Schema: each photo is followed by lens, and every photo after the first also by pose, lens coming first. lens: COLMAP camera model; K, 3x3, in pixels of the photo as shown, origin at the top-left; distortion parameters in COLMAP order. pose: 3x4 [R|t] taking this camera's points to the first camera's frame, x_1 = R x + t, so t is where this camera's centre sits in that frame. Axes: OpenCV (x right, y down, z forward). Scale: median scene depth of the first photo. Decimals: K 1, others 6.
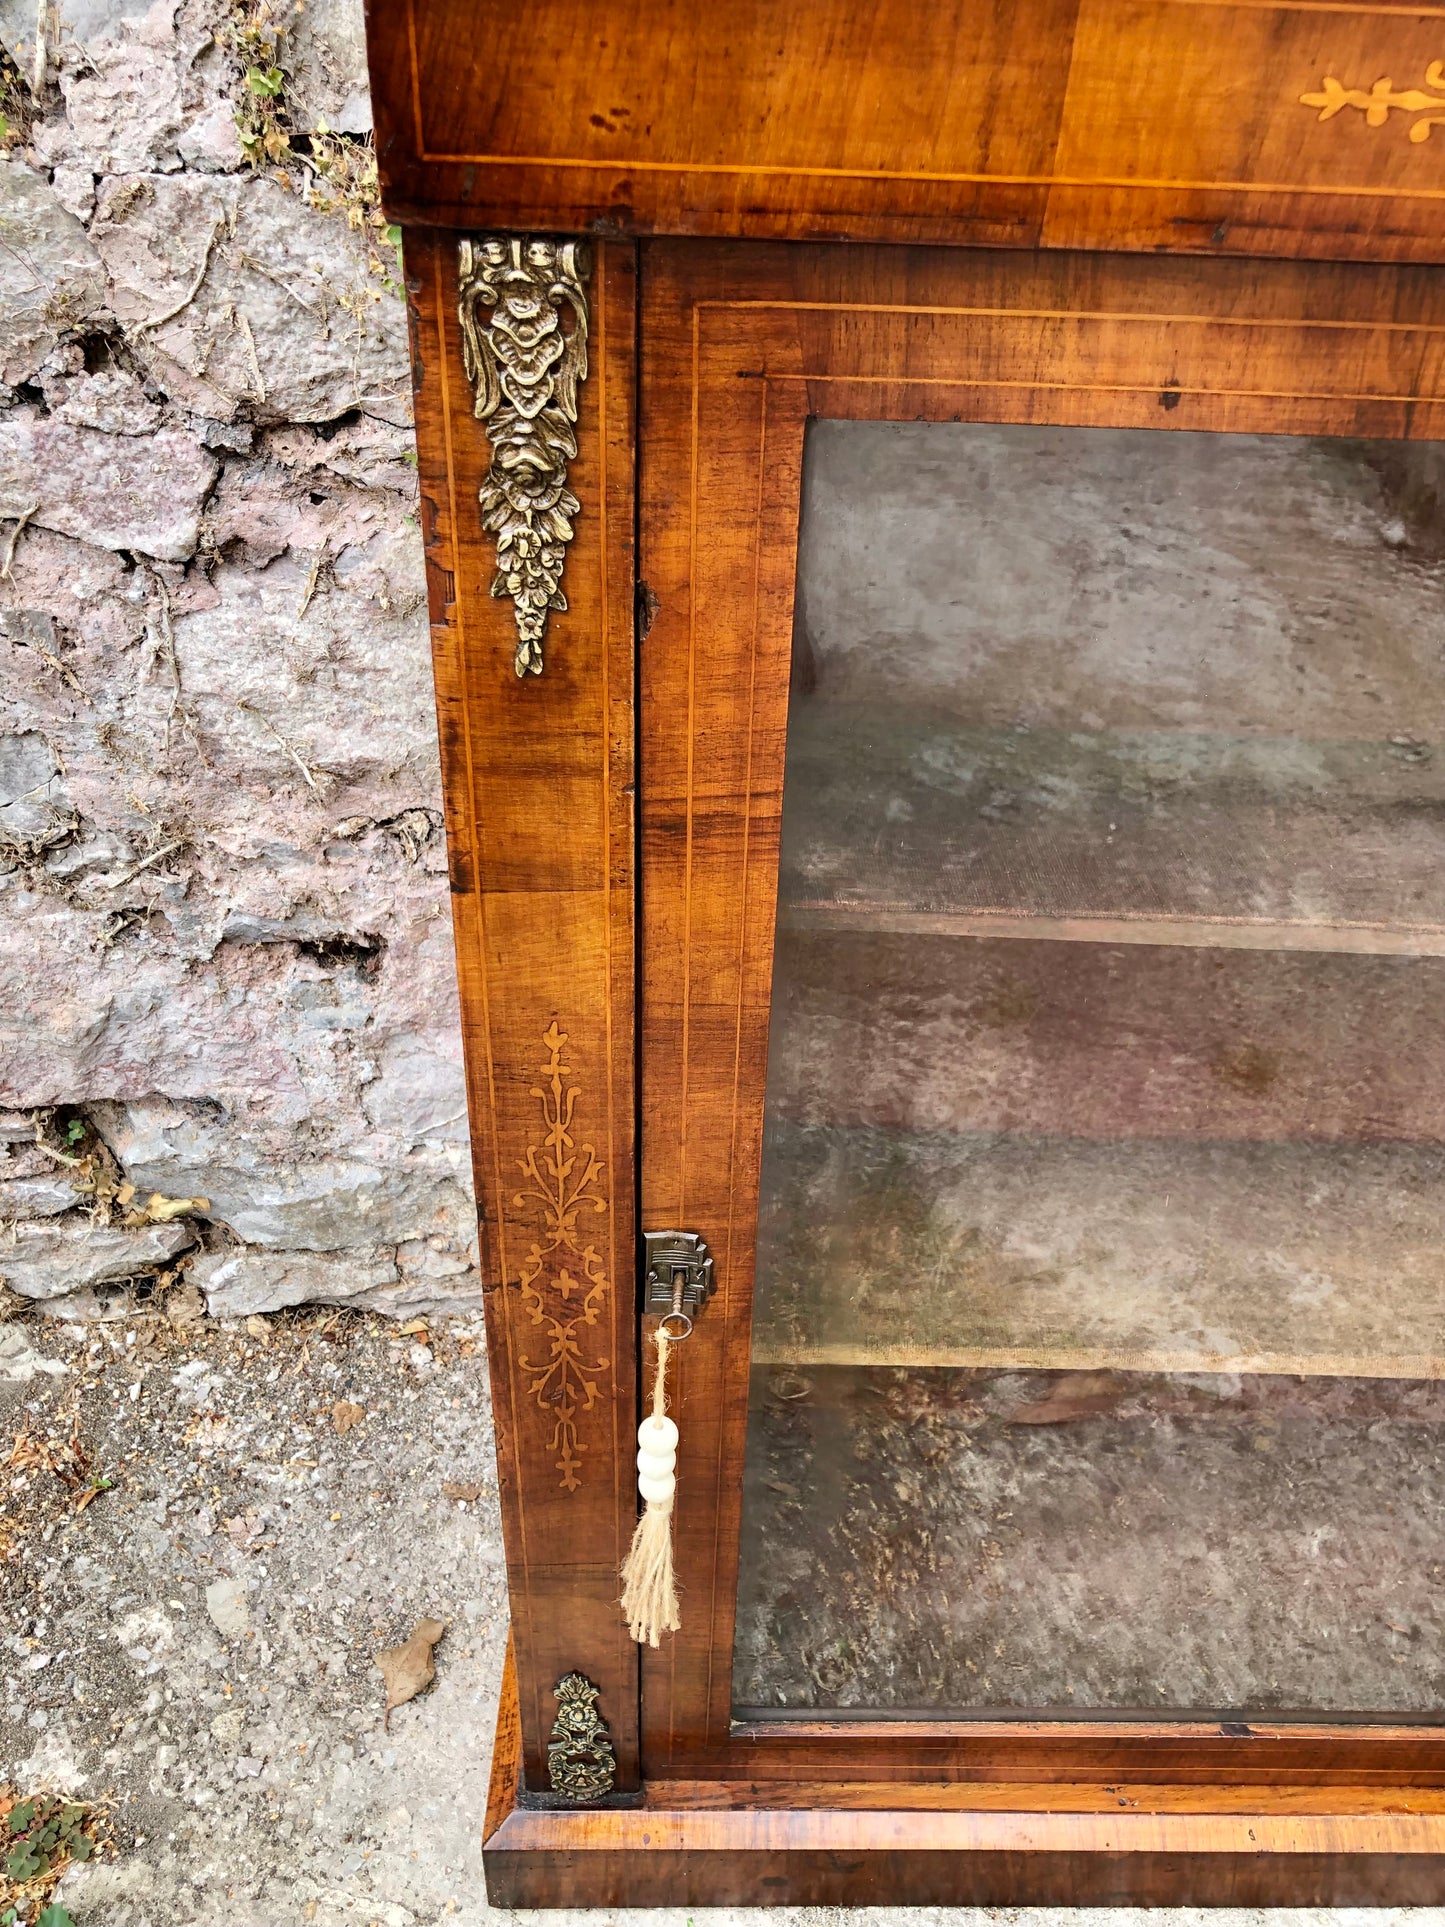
lens RADIAL K [[1602.3, 0, 737.9], [0, 1602.3, 952.1], [0, 0, 1]] dist [-0.006871, 0.041174]
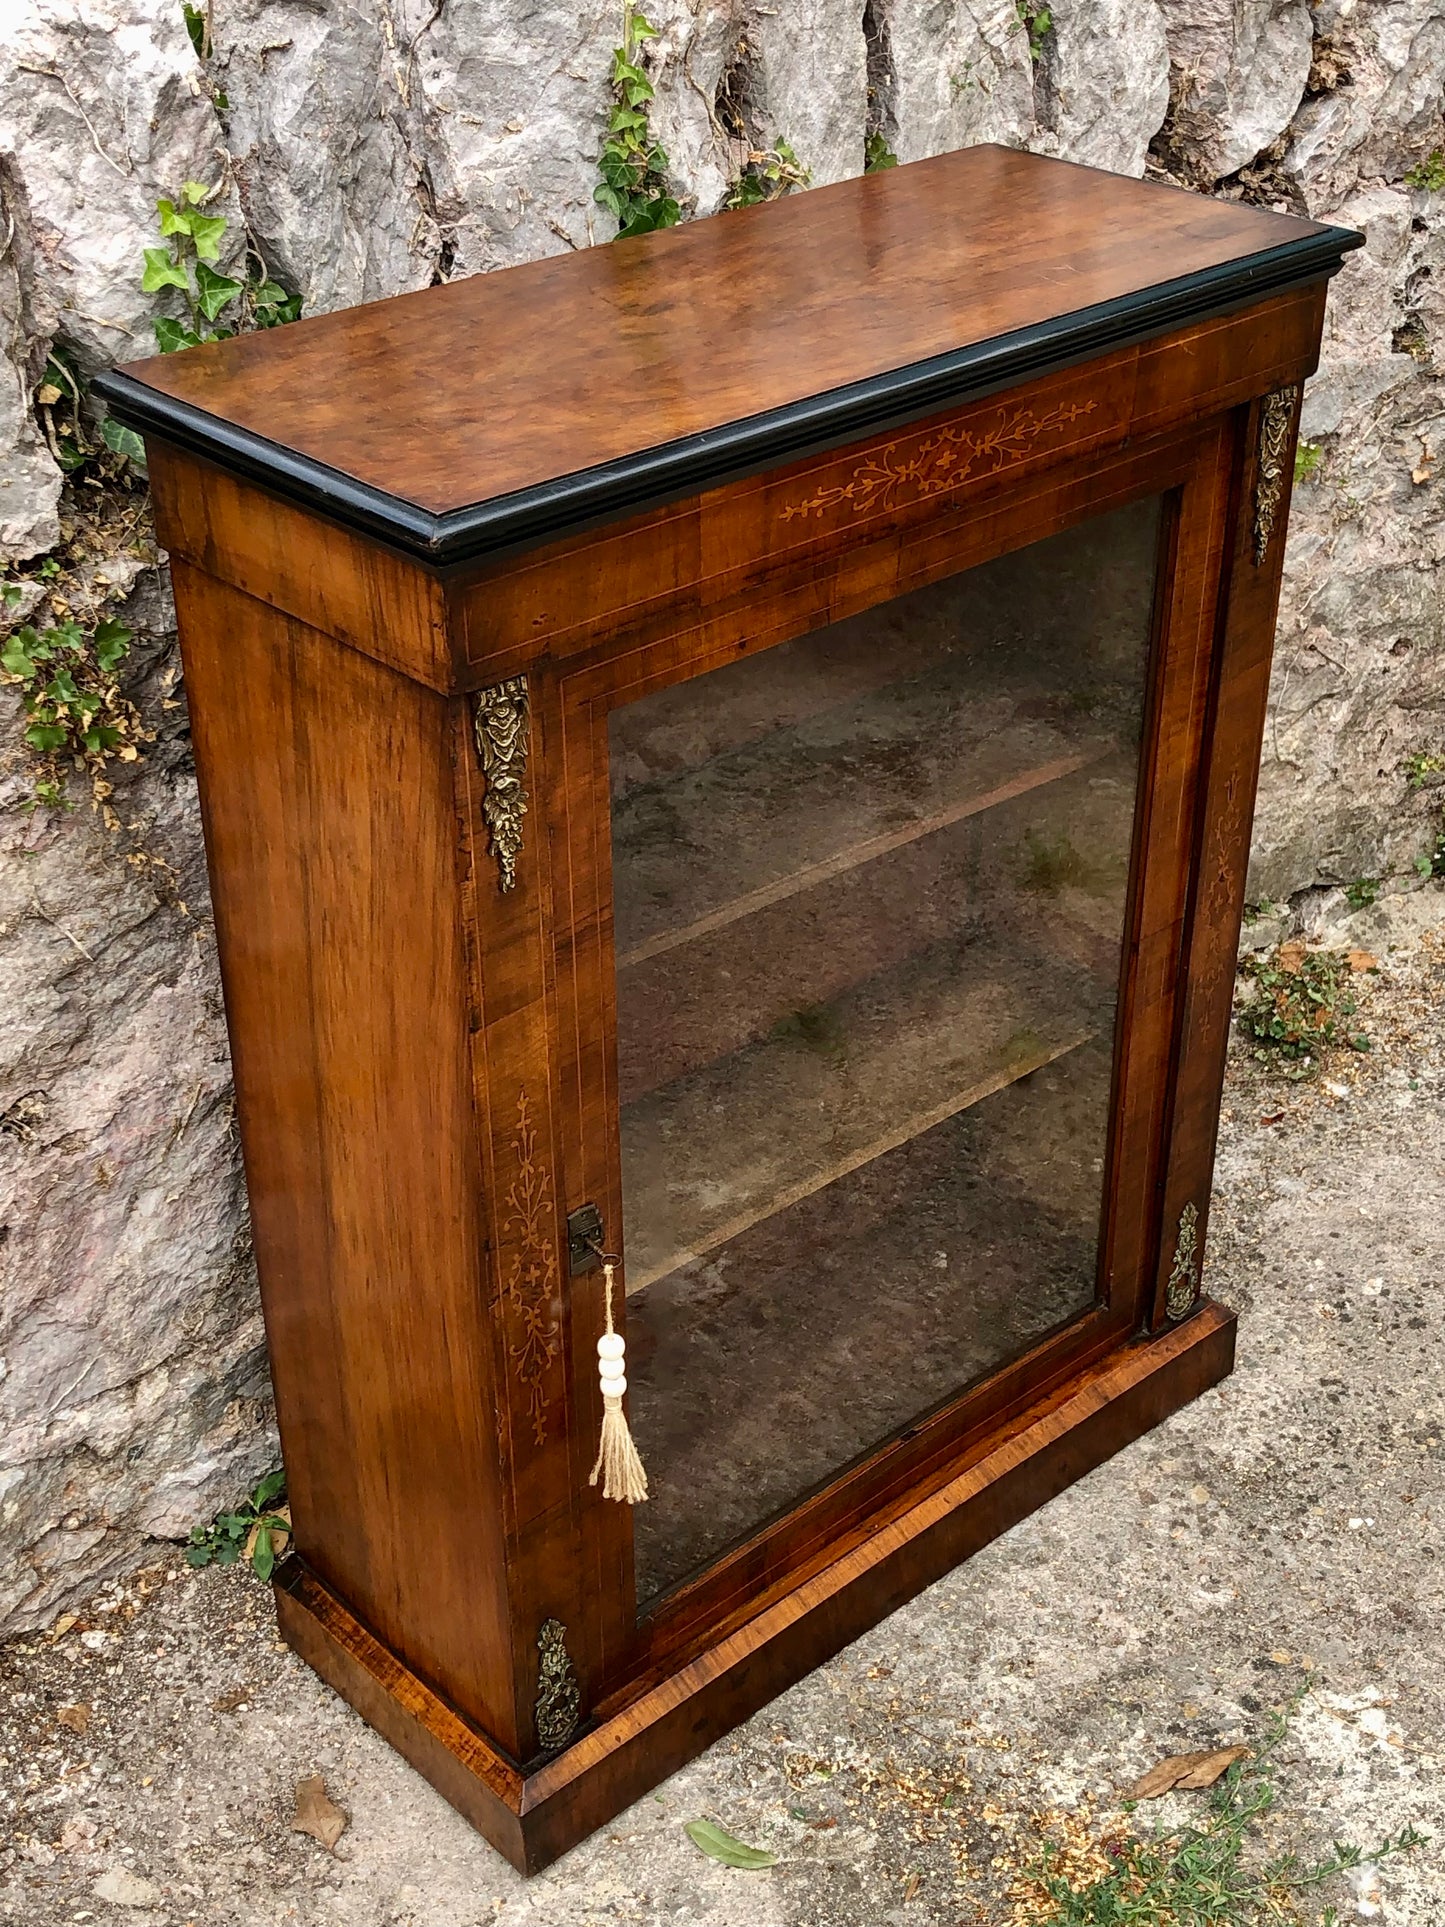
lens RADIAL K [[2562.0, 0, 742.7], [0, 2562.0, 941.0], [0, 0, 1]] dist [0.167744, -0.583351]
pose [[0.741168, -0.378504, 0.554440, -0.753096], [0.410461, 0.909040, 0.071884, -0.107268], [-0.531217, 0.174298, 0.829113, -0.732046]]
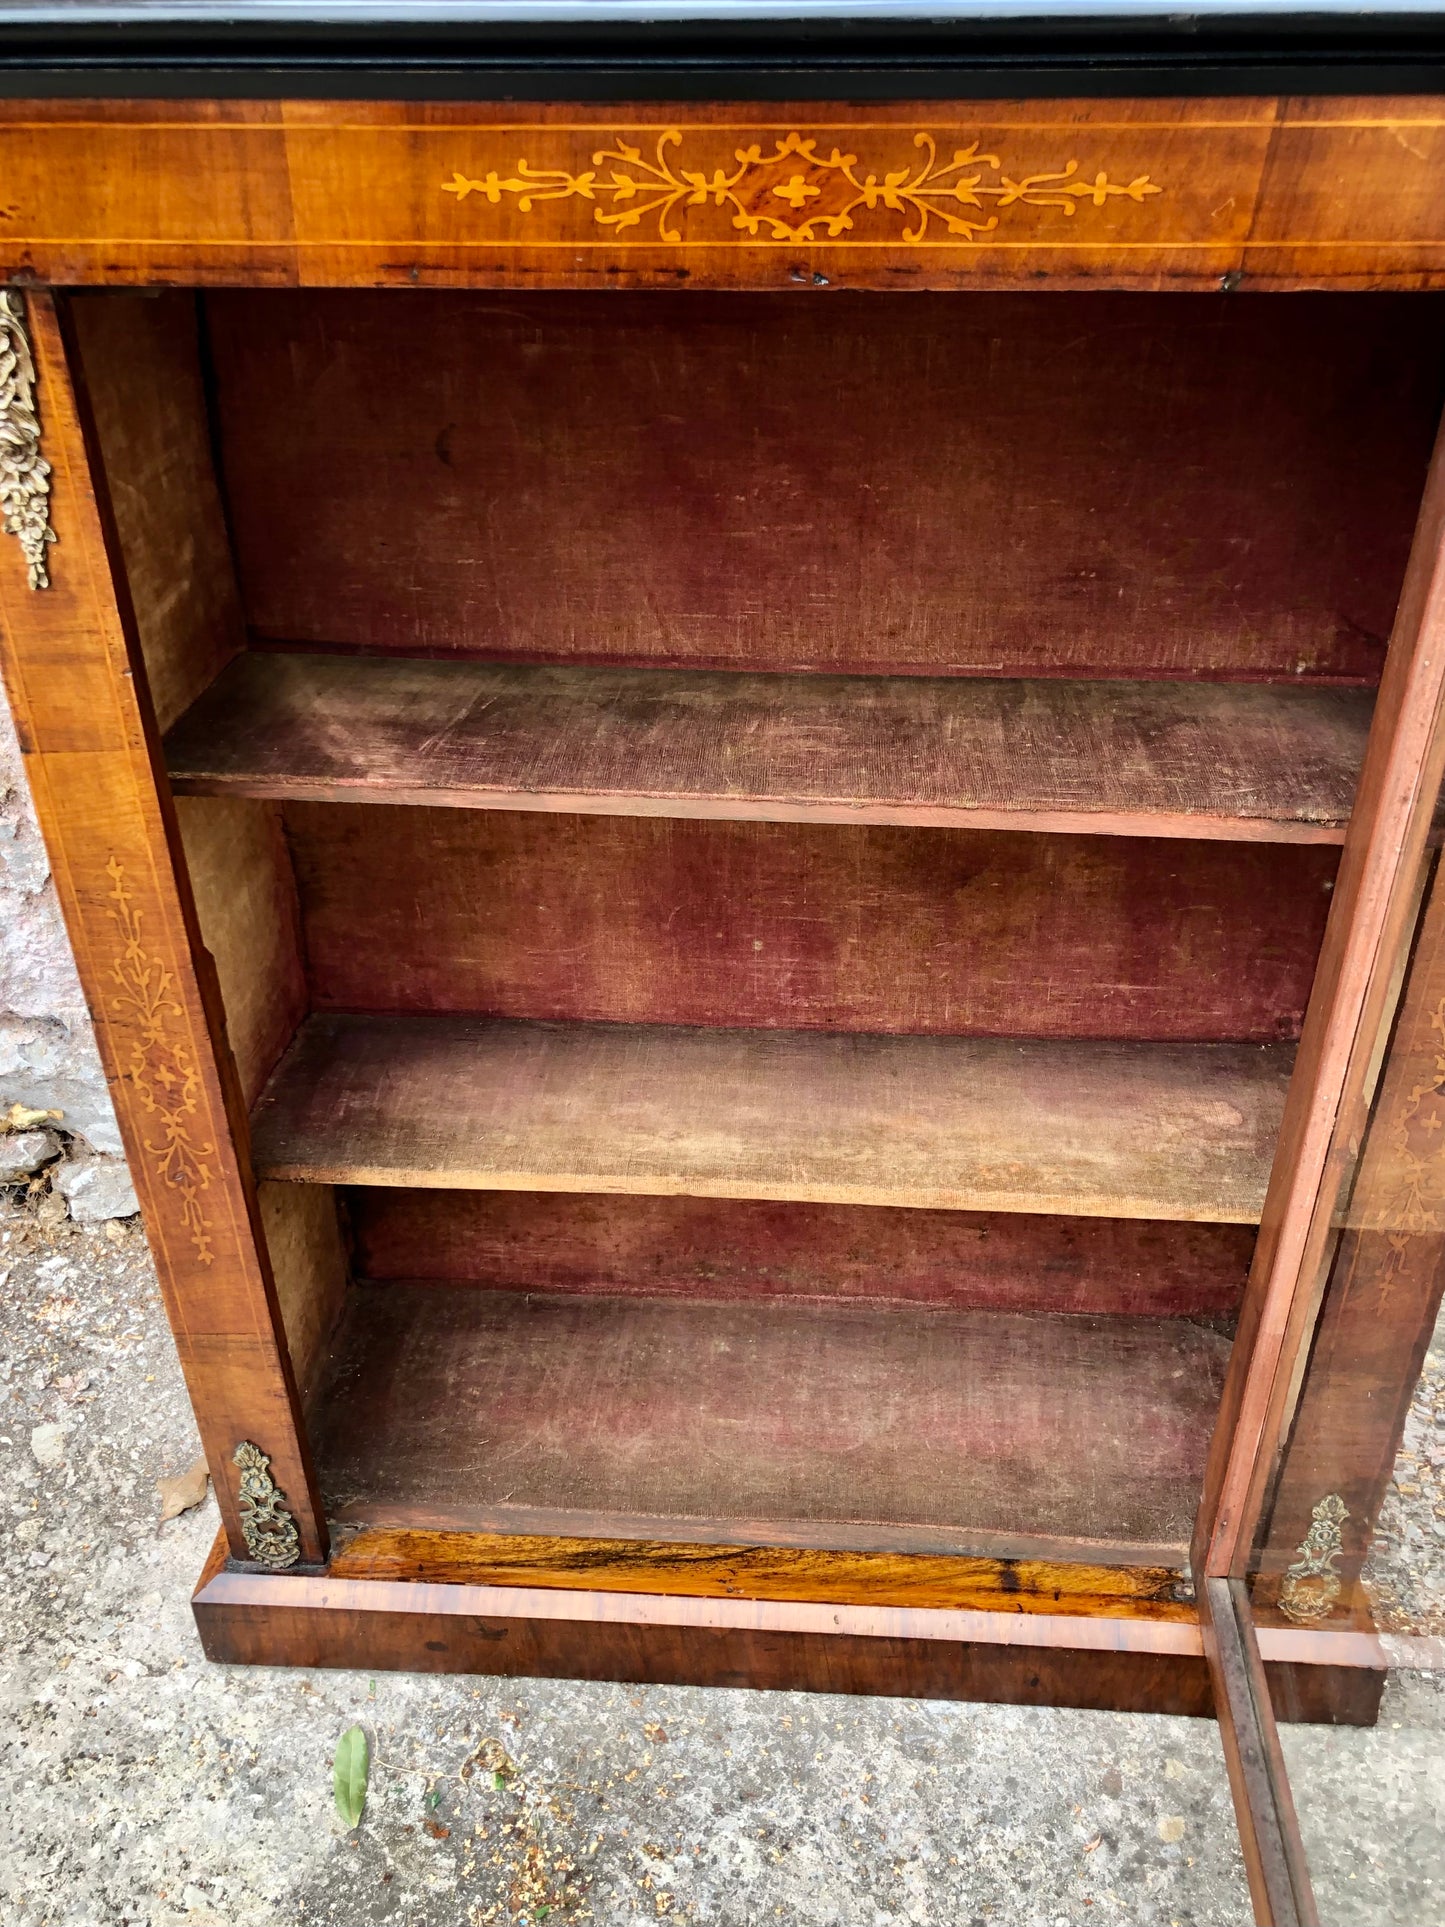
lens RADIAL K [[1688.2, 0, 727.3], [0, 1688.2, 951.9], [0, 0, 1]] dist [-0.038616, 0.108959]
pose [[0.995980, 0.002255, -0.089543, 0.303922], [-0.006500, 0.998867, -0.047137, 0.107827], [0.089335, 0.047530, 0.994867, -0.213089]]
